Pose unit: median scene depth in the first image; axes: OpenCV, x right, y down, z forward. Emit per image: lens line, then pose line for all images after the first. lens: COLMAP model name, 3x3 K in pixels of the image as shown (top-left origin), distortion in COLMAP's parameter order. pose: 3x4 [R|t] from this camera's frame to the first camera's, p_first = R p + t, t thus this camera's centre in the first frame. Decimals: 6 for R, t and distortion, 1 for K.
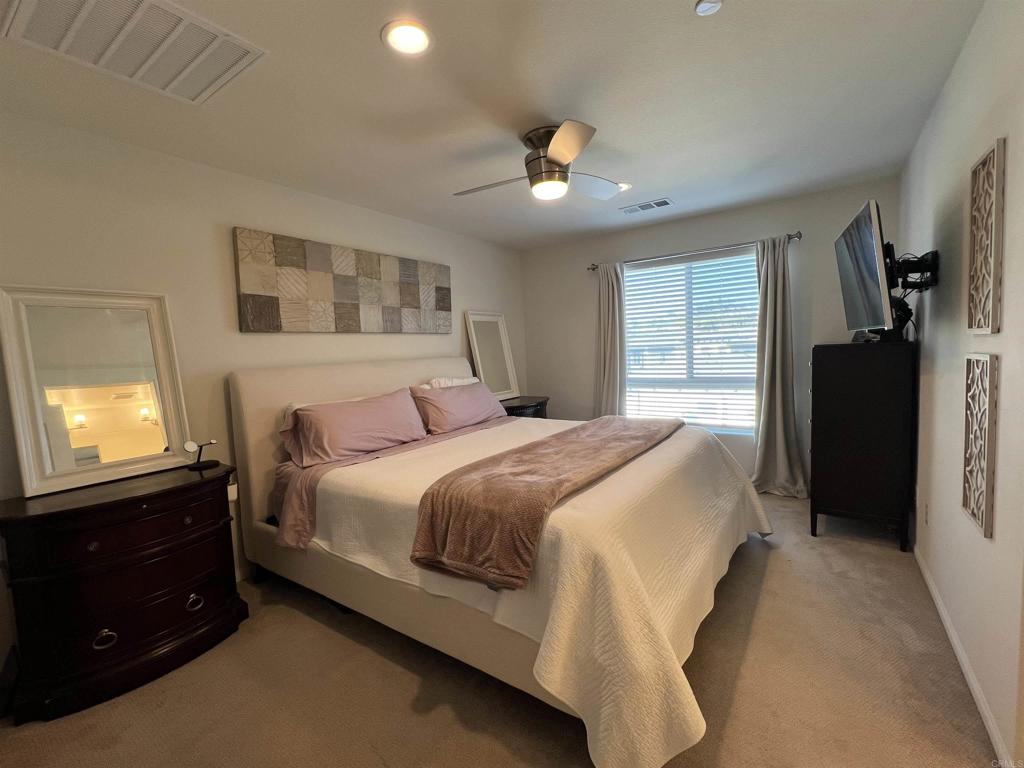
lens RADIAL K [[456.8, 0, 512.0], [0, 456.8, 384.0], [0, 0, 1]] dist [0.000225, -0.000006]
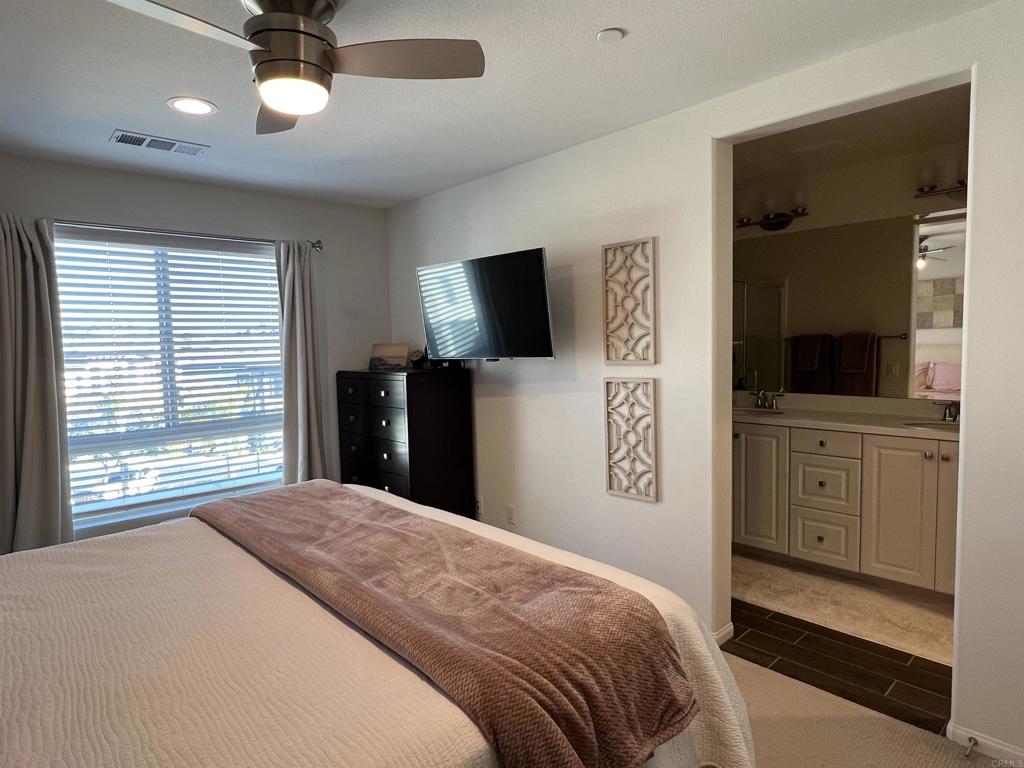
lens RADIAL K [[591.6, 0, 512.0], [0, 591.6, 384.0], [0, 0, 1]] dist [0.018813, -0.001476]
pose [[0.214525, -0.036161, 0.976049, -0.372450], [0.095423, 0.995310, 0.015902, -0.046009], [-0.972046, 0.089726, 0.216970, 0.409140]]
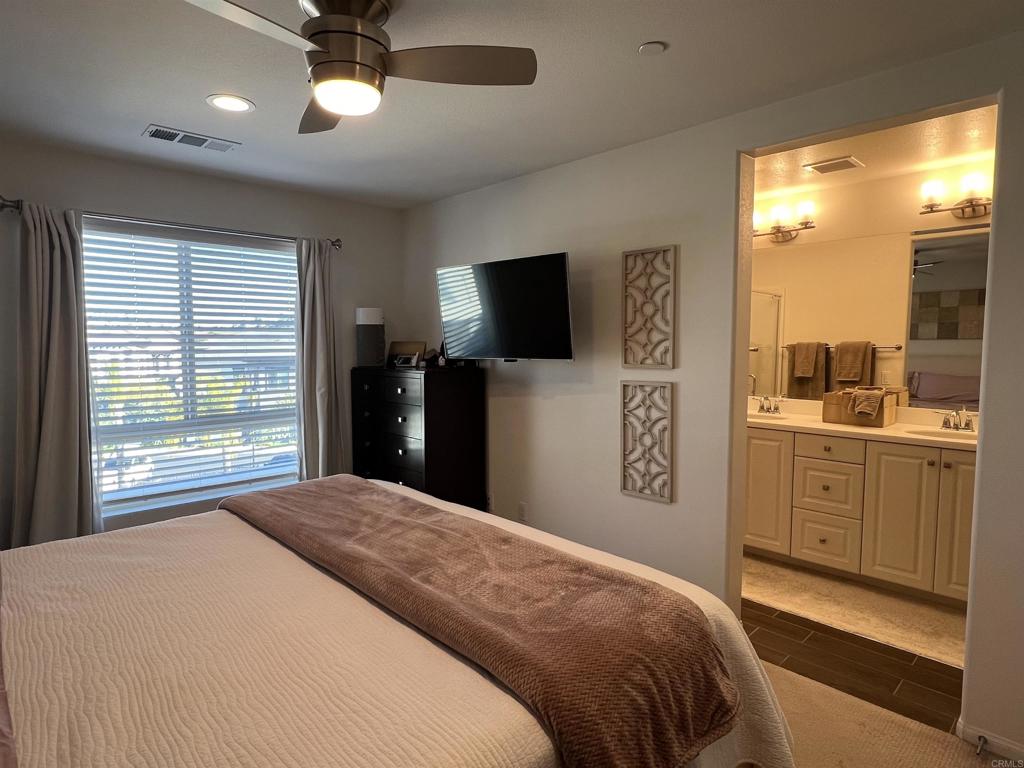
lens RADIAL K [[574.5, 0, 512.0], [0, 574.5, 384.0], [0, 0, 1]] dist [0.018115, -0.001404]
pose [[0.196016, -0.033925, 0.980014, -0.376956], [0.072032, 0.997200, 0.020112, -0.052280], [-0.977951, 0.066650, 0.197911, 0.452301]]
